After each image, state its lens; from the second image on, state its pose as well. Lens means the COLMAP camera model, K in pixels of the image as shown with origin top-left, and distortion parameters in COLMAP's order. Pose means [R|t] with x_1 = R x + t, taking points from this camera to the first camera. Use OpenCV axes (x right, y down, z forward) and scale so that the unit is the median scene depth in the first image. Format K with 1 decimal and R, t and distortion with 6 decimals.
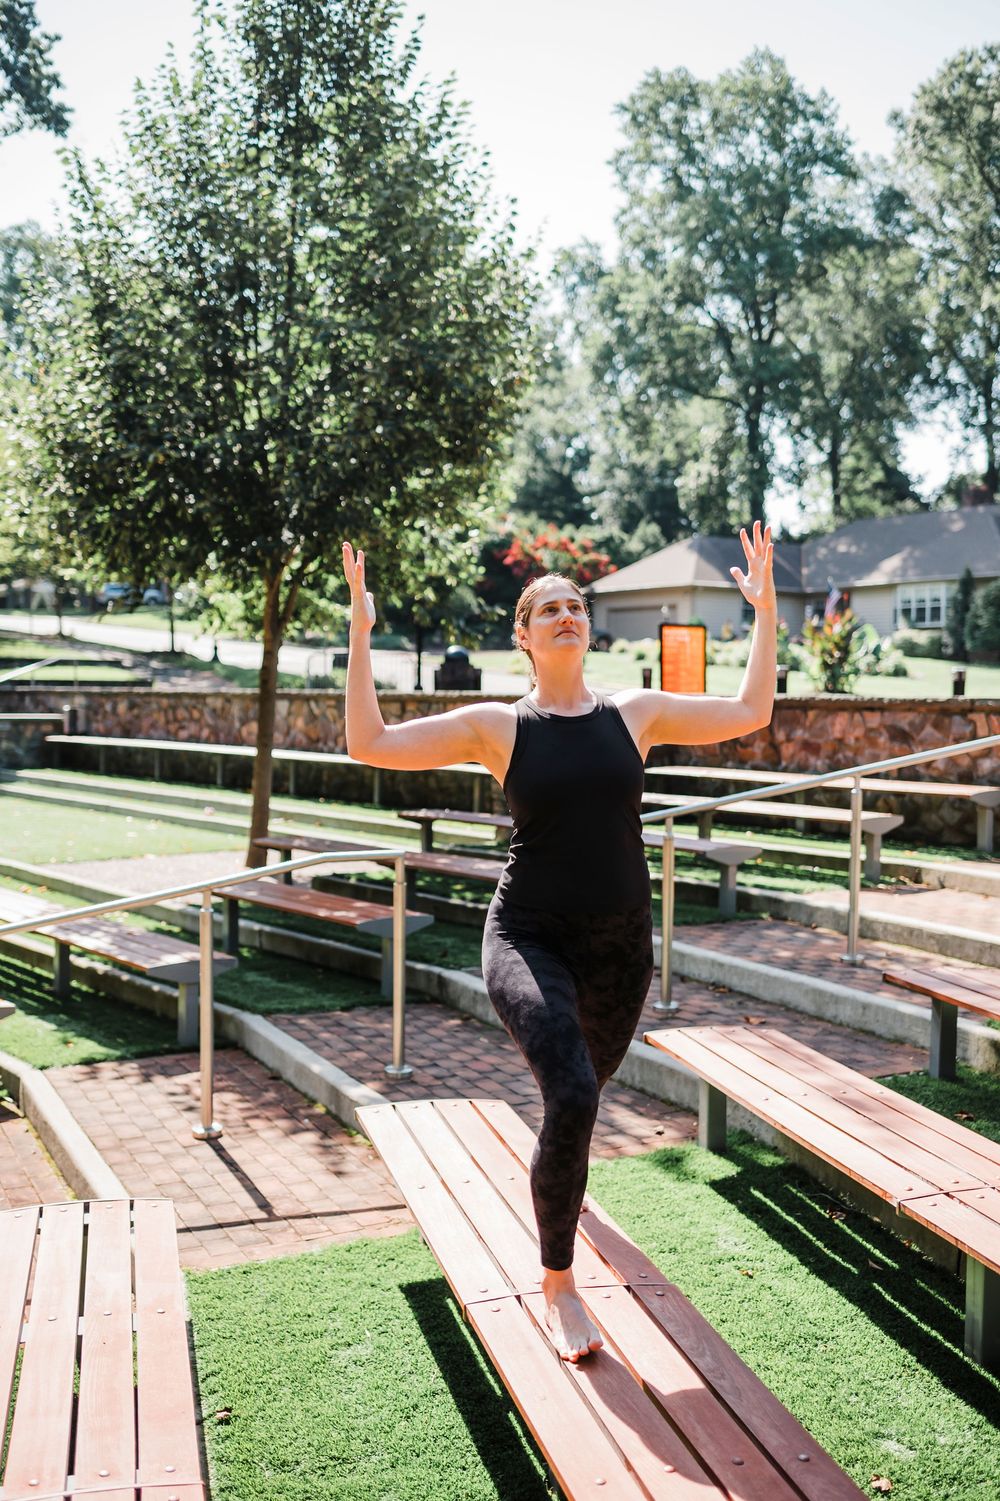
lens RADIAL K [[1700.6, 0, 500.0], [0, 1700.6, 750.5], [0, 0, 1]] dist [-0.010444, 0.016155]
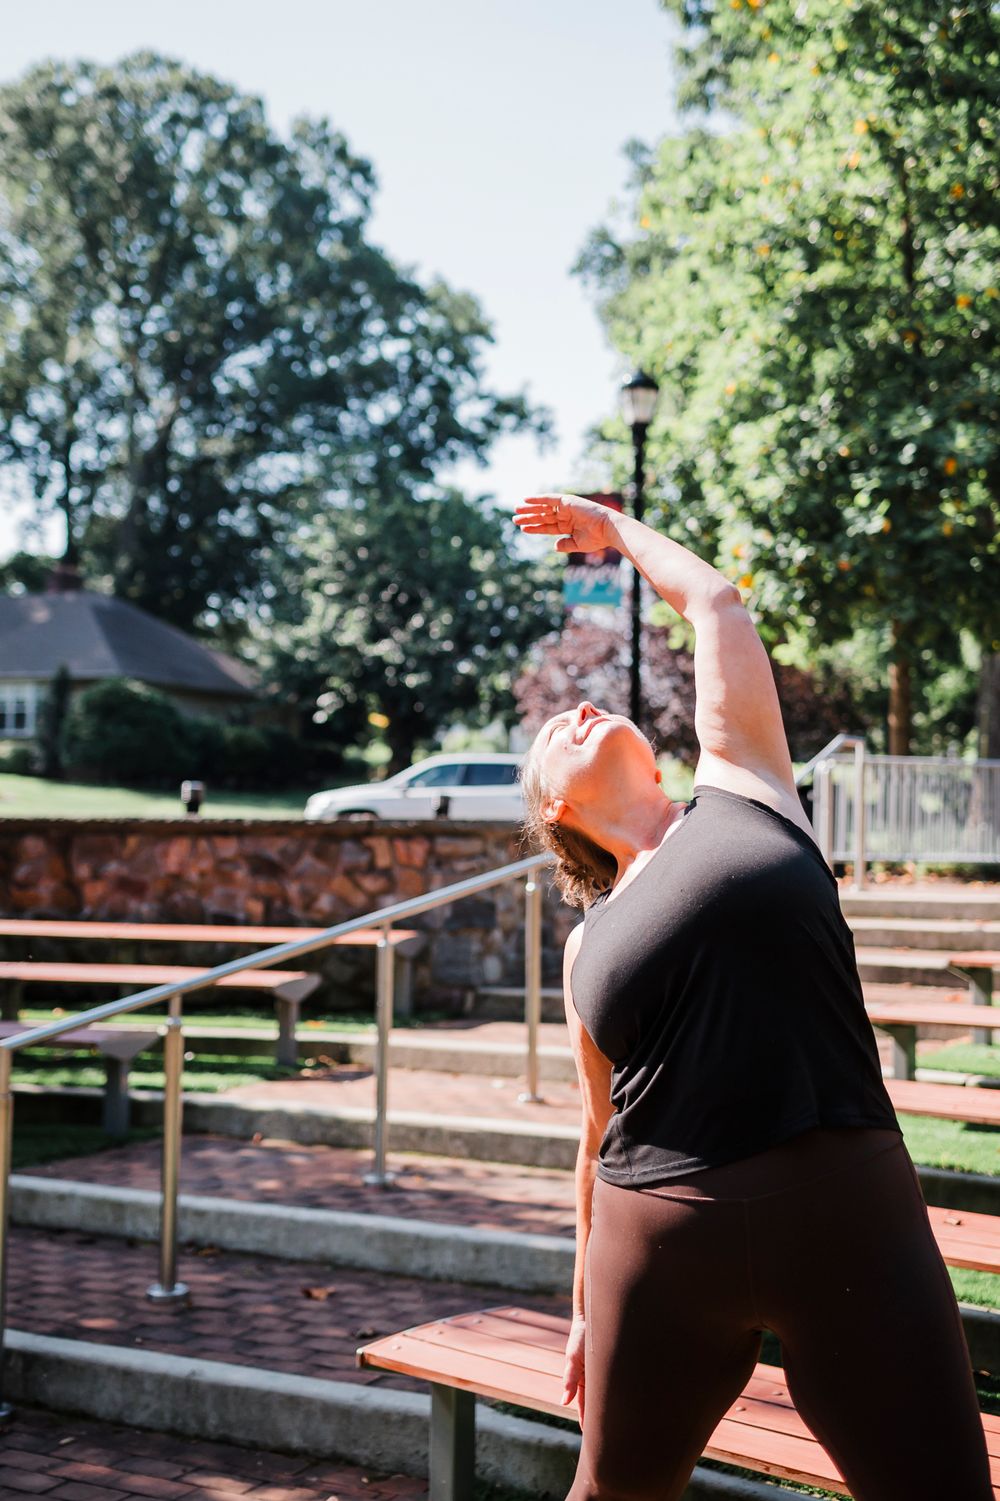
lens RADIAL K [[1700.6, 0, 500.0], [0, 1700.6, 750.5], [0, 0, 1]] dist [-0.010444, 0.016155]
pose [[0.676931, 0.046509, 0.734576, -0.245209], [0.012795, 0.997107, -0.074922, -0.003360], [-0.735935, 0.060116, 0.674378, 0.391033]]
